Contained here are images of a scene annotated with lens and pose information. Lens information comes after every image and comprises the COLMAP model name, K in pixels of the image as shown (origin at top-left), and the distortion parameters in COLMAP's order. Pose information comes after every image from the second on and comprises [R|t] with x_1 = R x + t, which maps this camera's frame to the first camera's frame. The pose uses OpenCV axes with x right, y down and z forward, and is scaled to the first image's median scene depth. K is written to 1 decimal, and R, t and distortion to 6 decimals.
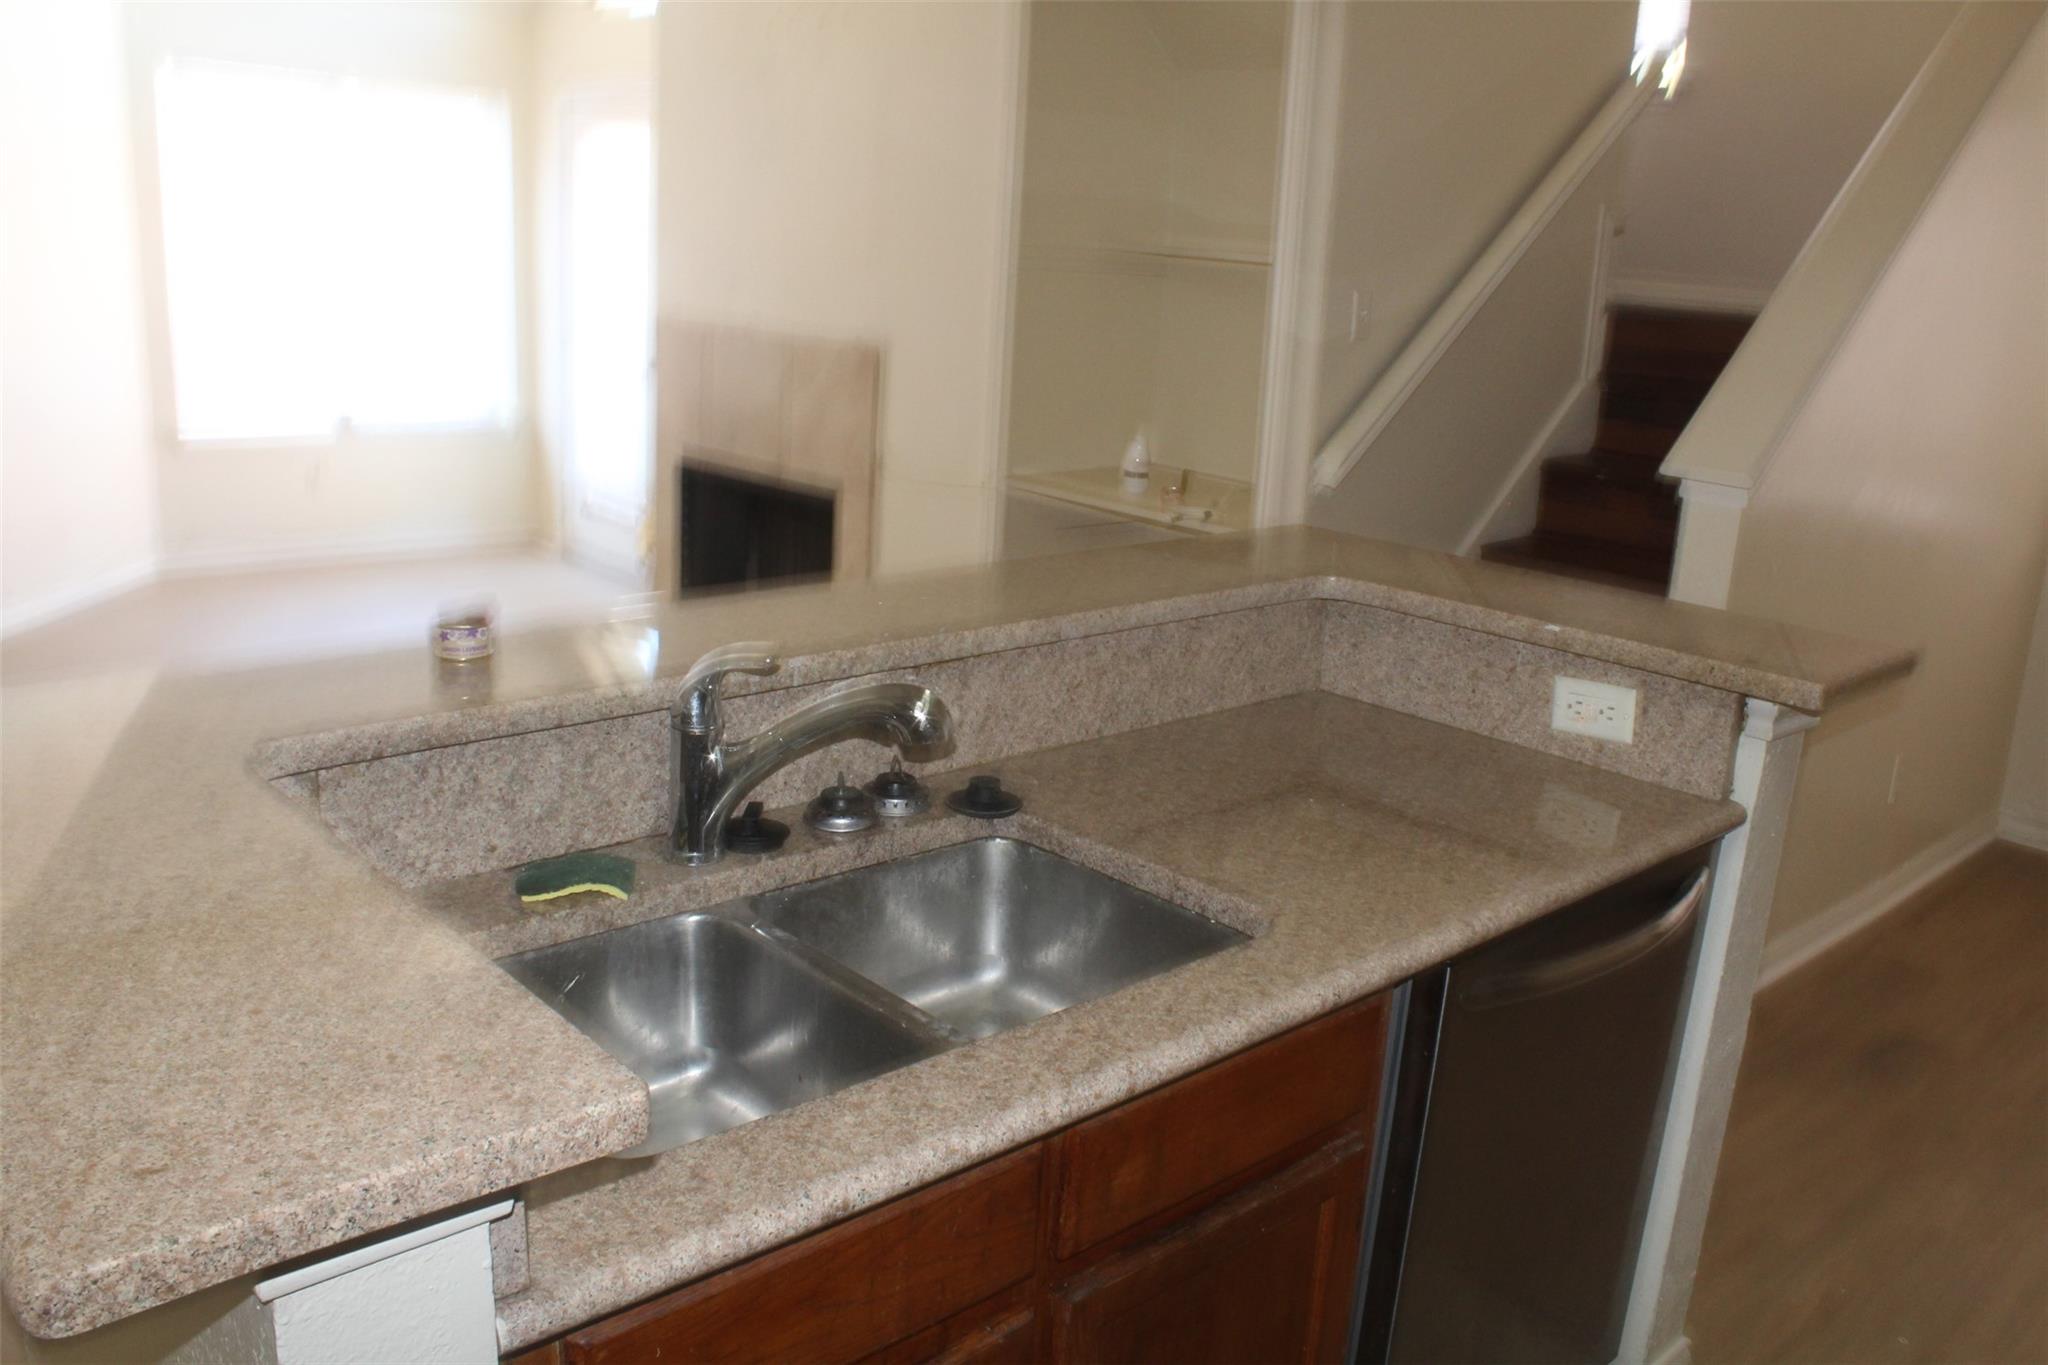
lens RADIAL K [[1729.6, 0, 1024.0], [0, 1729.6, 682.5], [0, 0, 1]] dist [-0.150179, 0.133817]
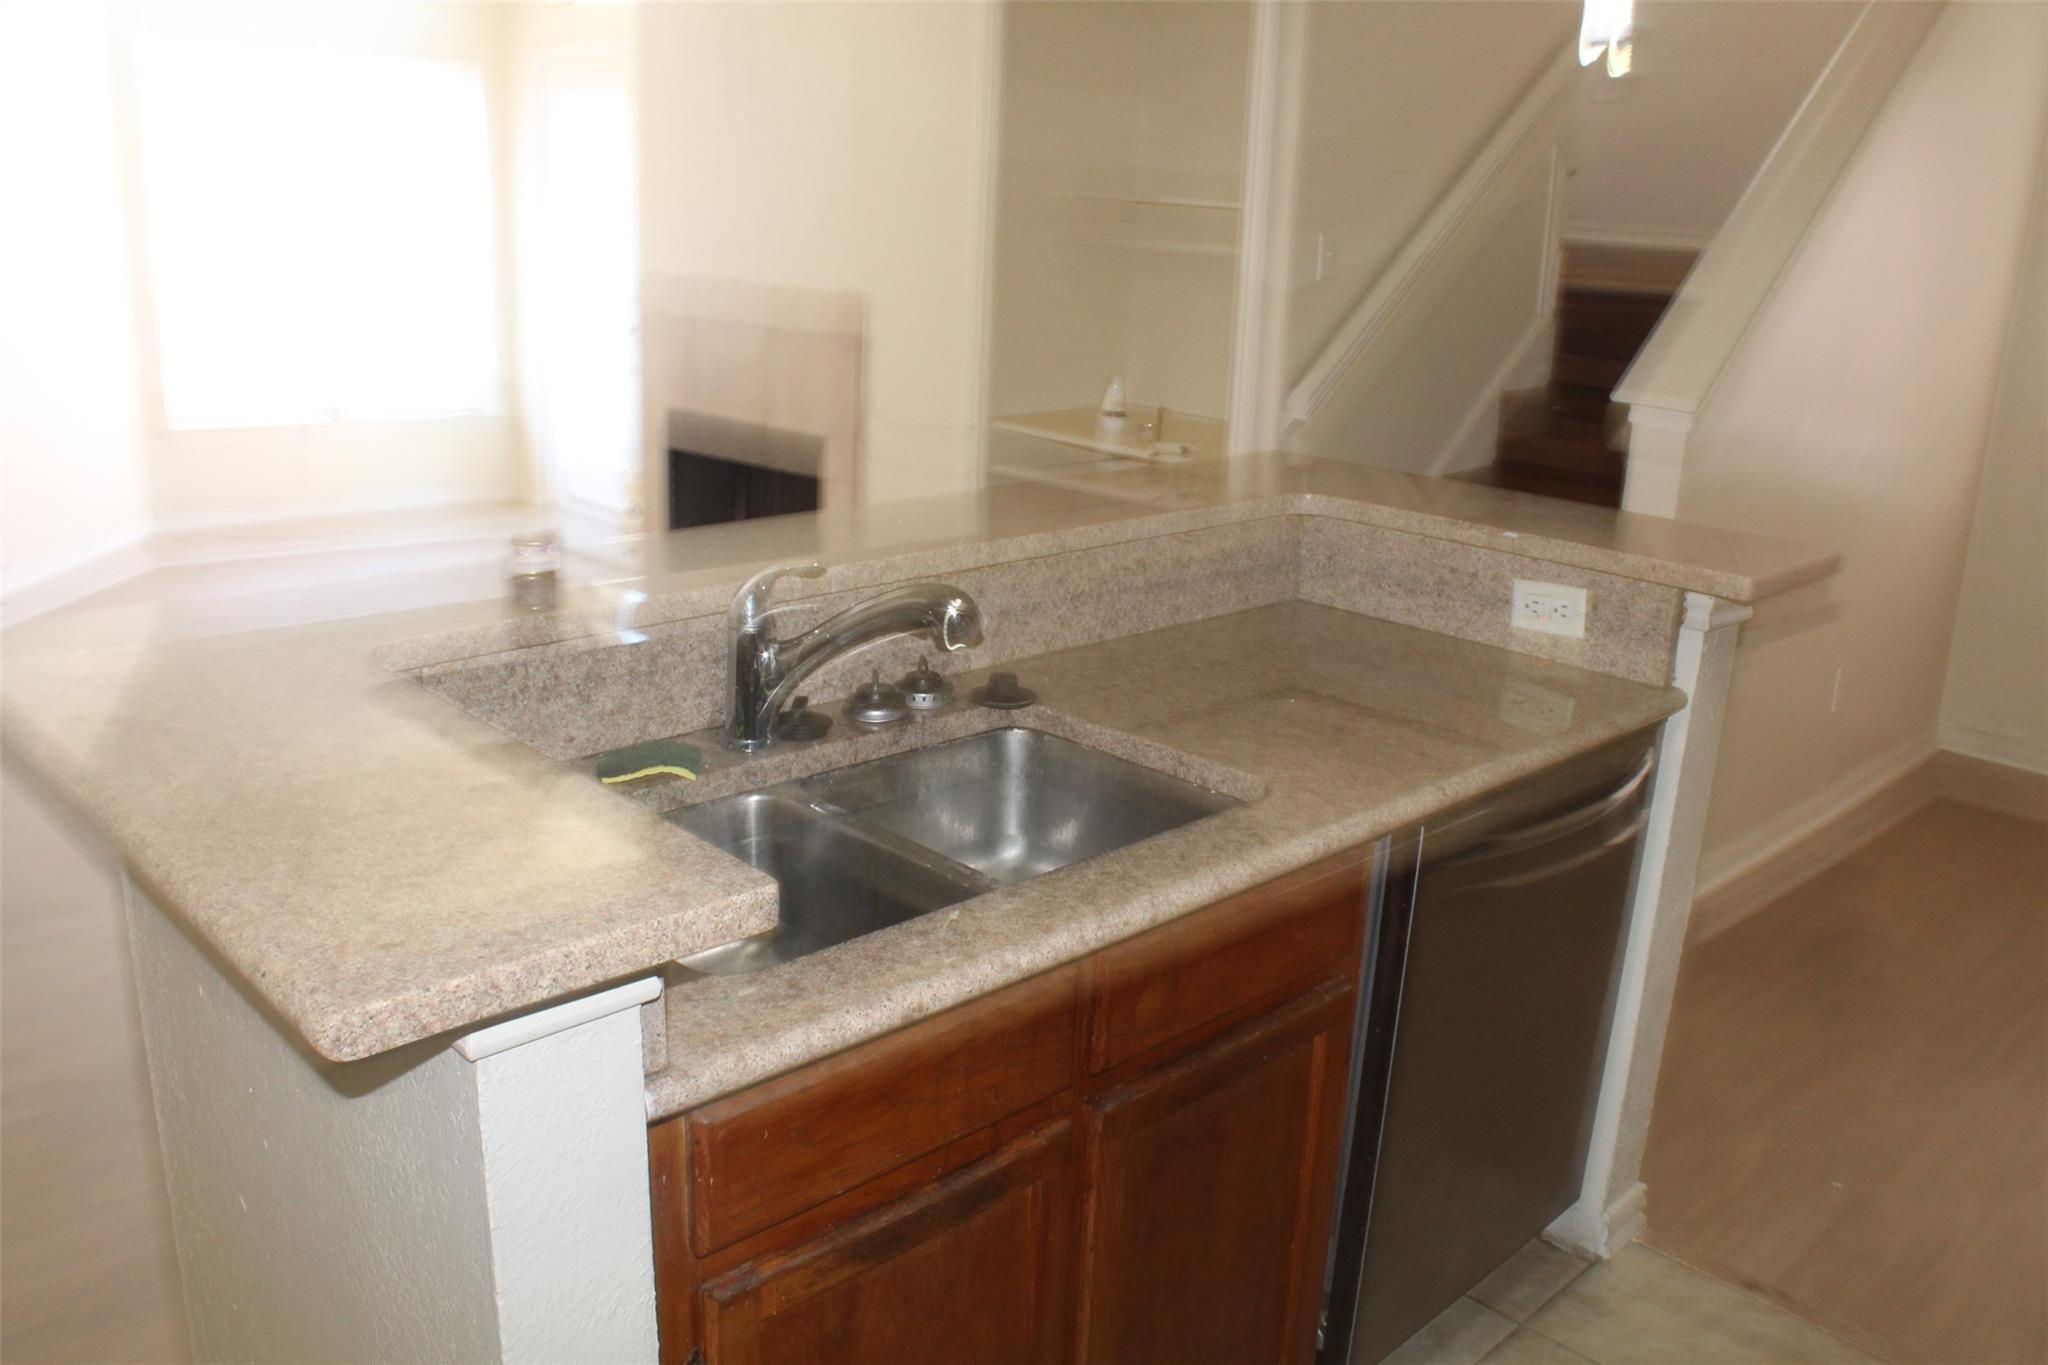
lens RADIAL K [[1729.6, 0, 1024.0], [0, 1729.6, 682.5], [0, 0, 1]] dist [-0.150179, 0.133817]
pose [[0.999582, -0.020700, 0.020170, -0.036402], [0.020150, 0.999430, 0.027096, 0.035358], [-0.020720, -0.026679, 0.999429, -0.126542]]
